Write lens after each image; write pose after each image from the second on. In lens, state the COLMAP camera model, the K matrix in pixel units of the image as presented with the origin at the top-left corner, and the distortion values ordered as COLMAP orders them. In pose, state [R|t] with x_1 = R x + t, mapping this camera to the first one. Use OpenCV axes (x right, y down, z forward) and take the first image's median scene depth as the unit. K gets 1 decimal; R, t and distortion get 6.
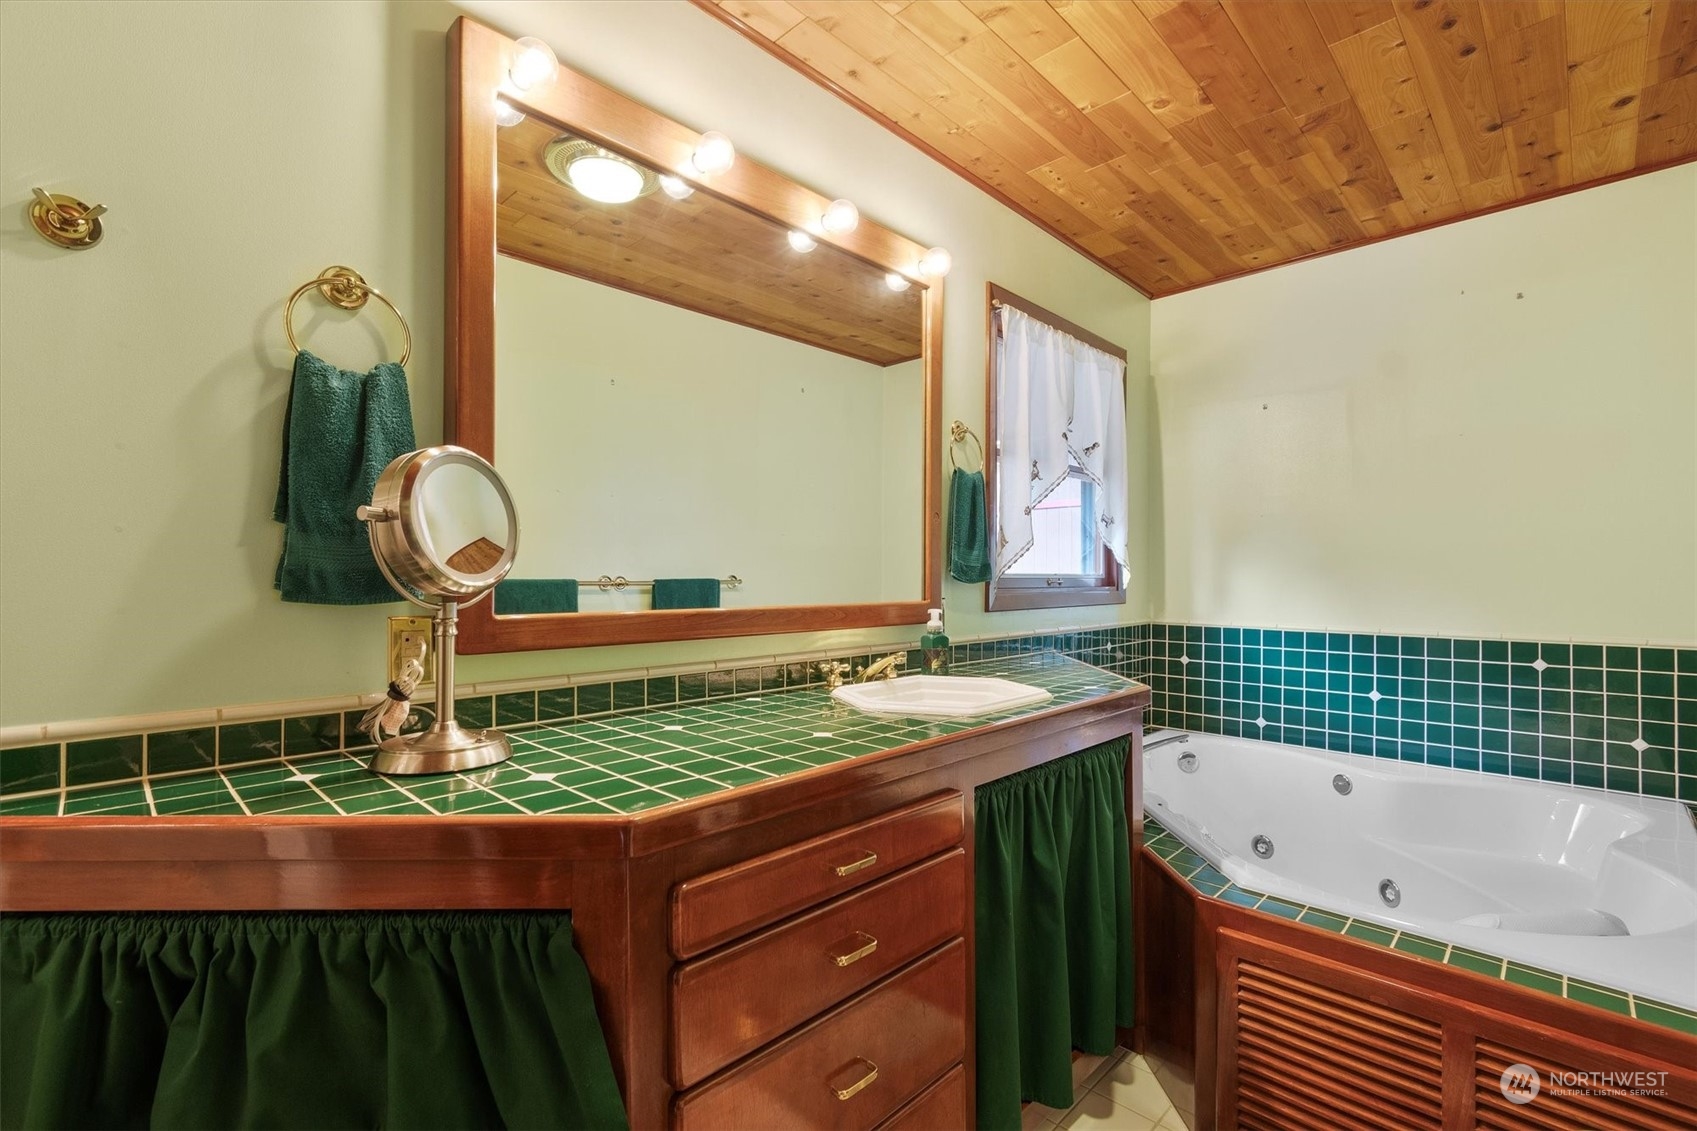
lens RADIAL K [[755.7, 0, 847.4], [0, 755.7, 572.3], [0, 0, 1]] dist [0.001148, -0.000806]
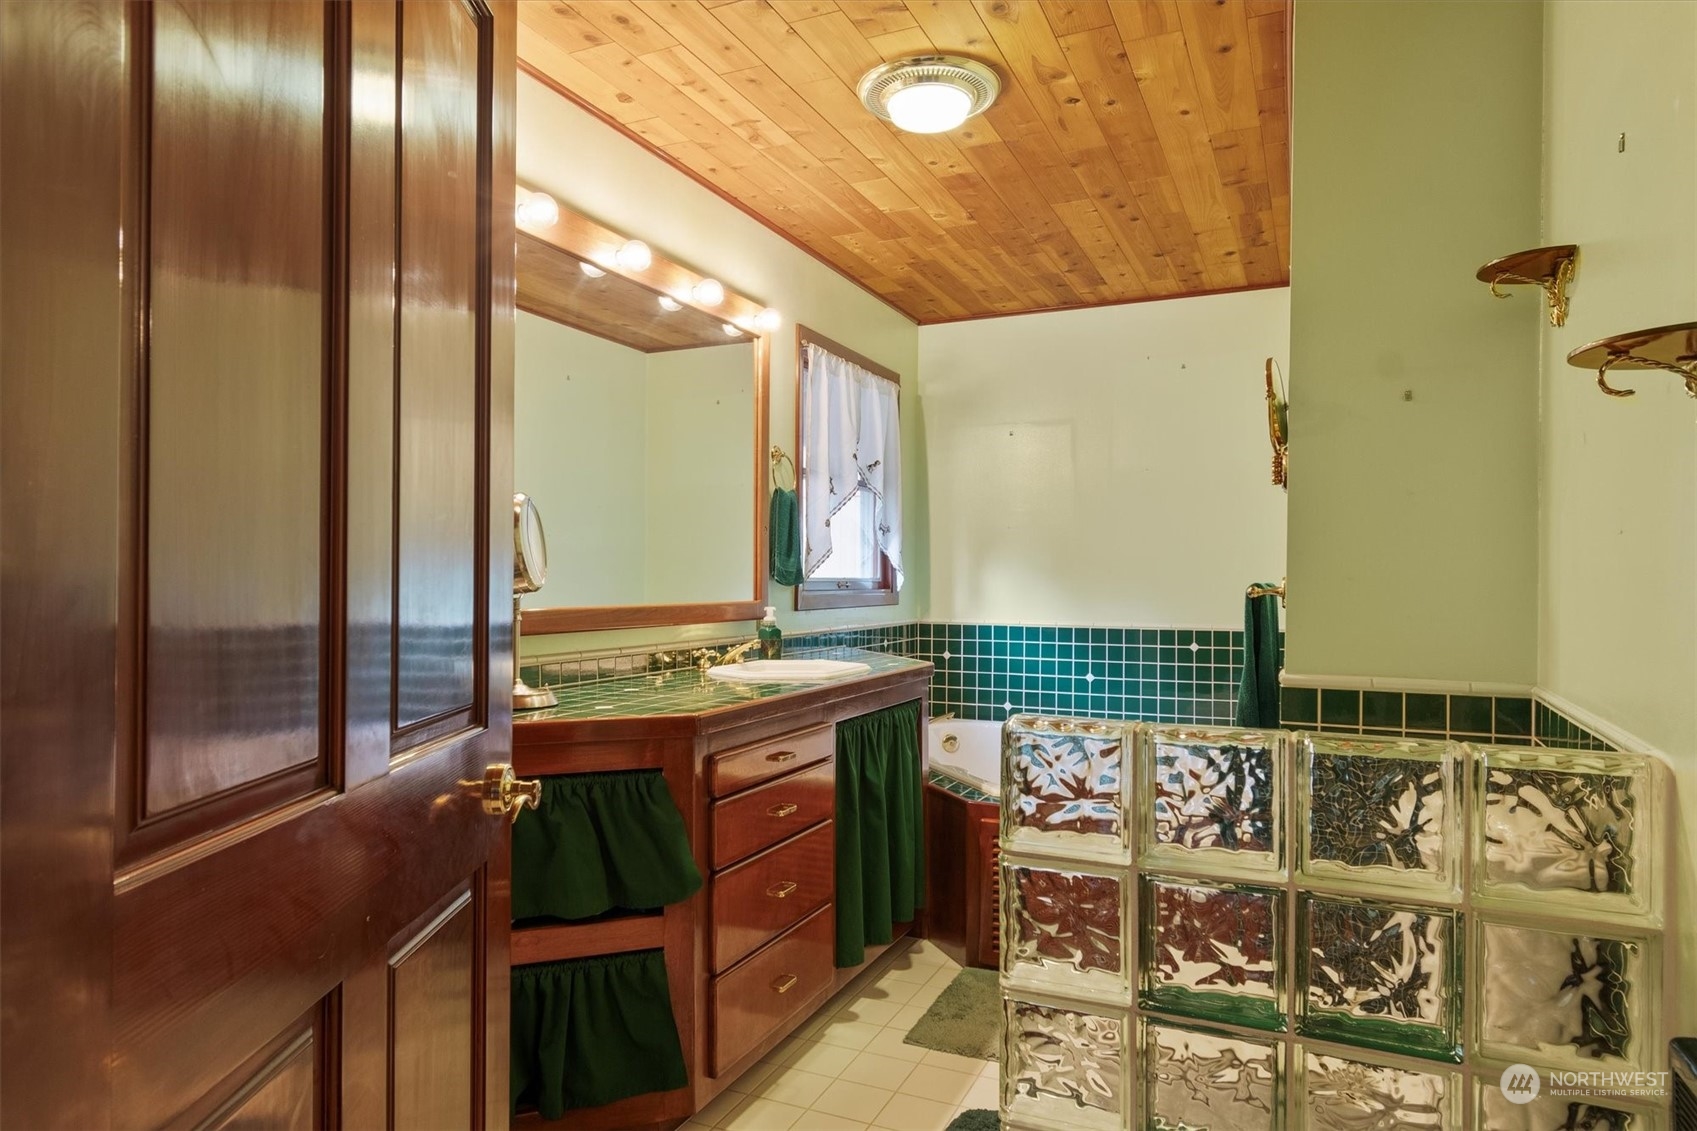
lens RADIAL K [[1058.8, 0, 848.5], [0, 1058.8, 565.5], [0, 0, 1]] dist [-0.006177, -0.001294]
pose [[0.939236, 0.005434, 0.343228, -0.296148], [-0.003243, 0.999971, -0.006955, -0.005707], [-0.343255, 0.005419, 0.939226, -0.545015]]
